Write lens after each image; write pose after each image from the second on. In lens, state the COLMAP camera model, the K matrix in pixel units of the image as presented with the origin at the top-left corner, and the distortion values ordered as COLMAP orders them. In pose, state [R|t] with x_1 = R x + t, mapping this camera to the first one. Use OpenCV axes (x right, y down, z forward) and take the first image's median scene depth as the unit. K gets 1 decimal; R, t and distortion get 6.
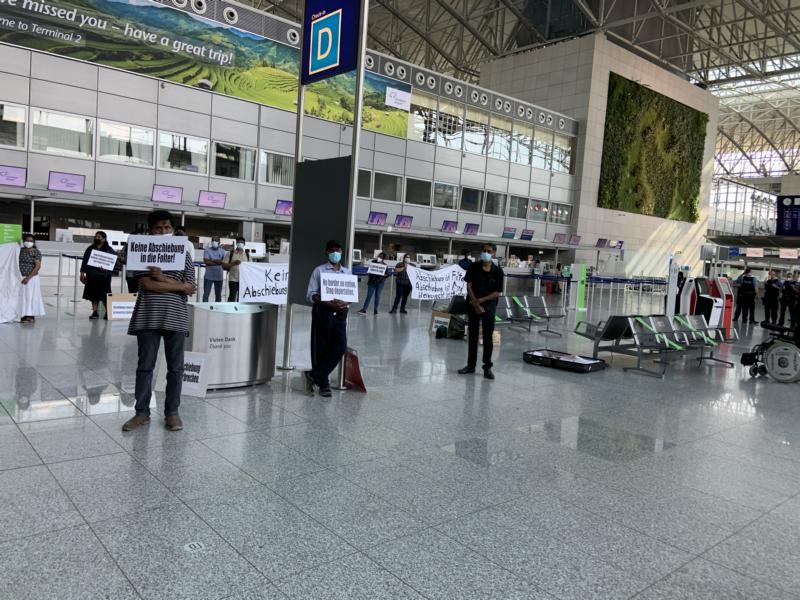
lens RADIAL K [[596.8, 0, 379.8], [0, 596.8, 286.1], [0, 0, 1]] dist [0.114109, -0.139721]
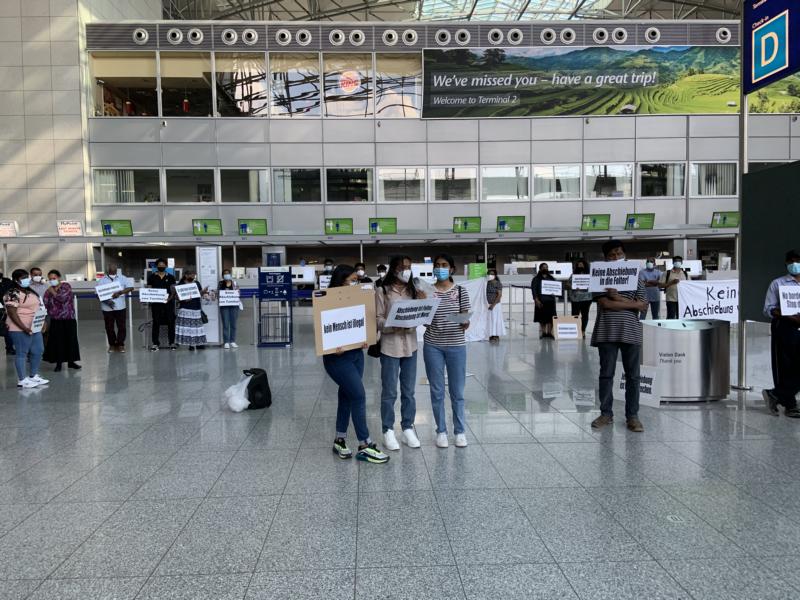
lens RADIAL K [[596.8, 0, 389.4], [0, 596.8, 293.2], [0, 0, 1]] dist [0.114109, -0.139721]
pose [[0.790888, -0.052130, -0.609737, 0.000951], [0.033712, 0.998564, -0.041645, 0.004801], [0.611032, 0.012381, 0.791509, -0.077461]]
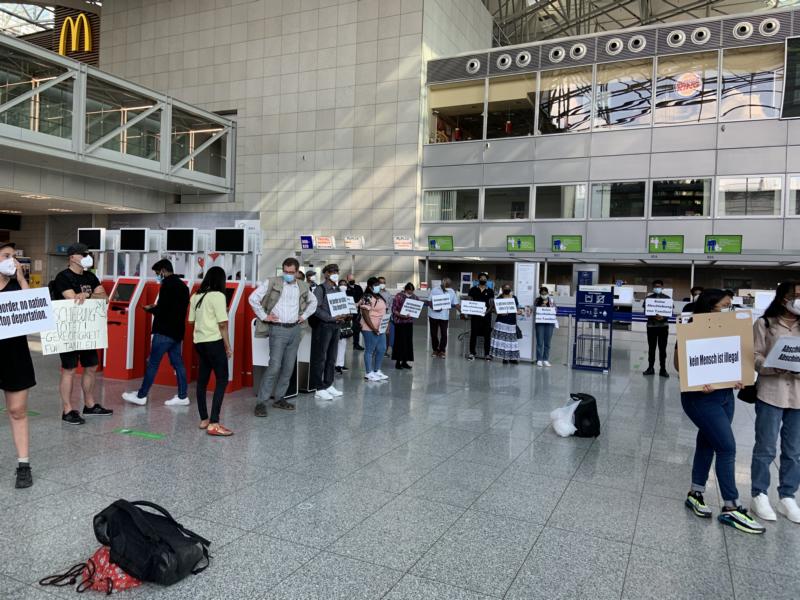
lens RADIAL K [[596.8, 0, 388.2], [0, 596.8, 288.8], [0, 0, 1]] dist [0.114109, -0.139721]
pose [[0.417488, -0.038931, -0.907848, -0.030407], [-0.059005, 0.995812, -0.069837, 0.003192], [0.906765, 0.082724, 0.413443, -0.091117]]
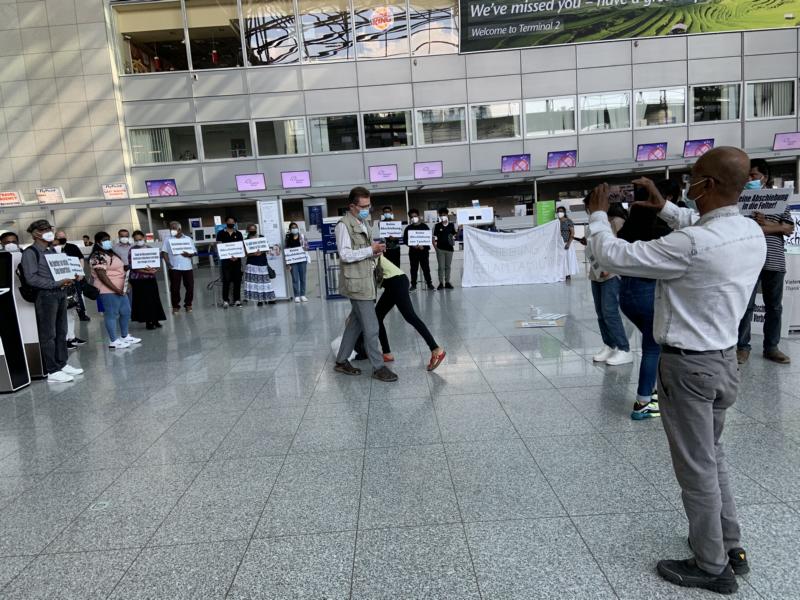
lens RADIAL K [[596.8, 0, 388.5], [0, 596.8, 292.0], [0, 0, 1]] dist [0.114109, -0.139721]
pose [[0.766695, -0.043110, -0.640563, -0.071037], [0.087999, 0.995383, 0.038337, 0.004173], [0.635952, -0.085762, 0.766948, -0.109076]]
